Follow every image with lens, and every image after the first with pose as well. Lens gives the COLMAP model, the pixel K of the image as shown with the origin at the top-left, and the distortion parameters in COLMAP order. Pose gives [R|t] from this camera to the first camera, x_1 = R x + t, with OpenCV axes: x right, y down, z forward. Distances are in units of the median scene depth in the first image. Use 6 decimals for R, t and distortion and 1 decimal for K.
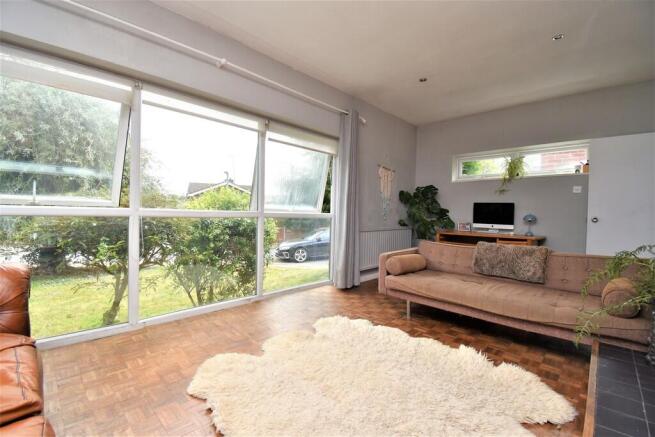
lens RADIAL K [[289.3, 0, 327.5], [0, 289.3, 218.5], [0, 0, 1]] dist [0.017565, -0.020892]
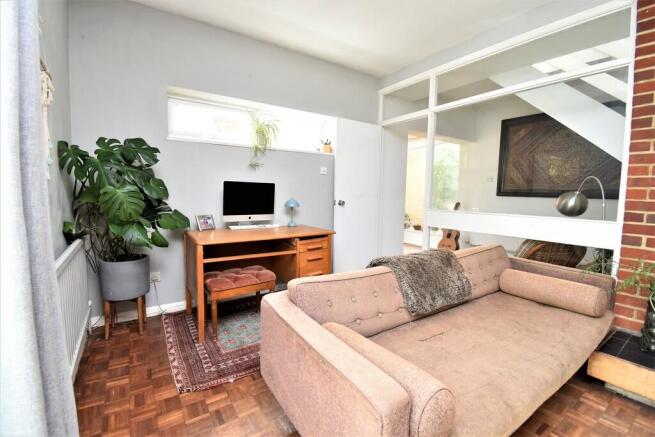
lens RADIAL K [[289.3, 0, 327.5], [0, 289.3, 218.5], [0, 0, 1]] dist [0.017565, -0.020892]
pose [[0.228228, -0.095471, 0.968915, -0.027289], [0.027632, 0.995415, 0.091573, -0.027866], [-0.973215, 0.005874, 0.229820, 0.683032]]
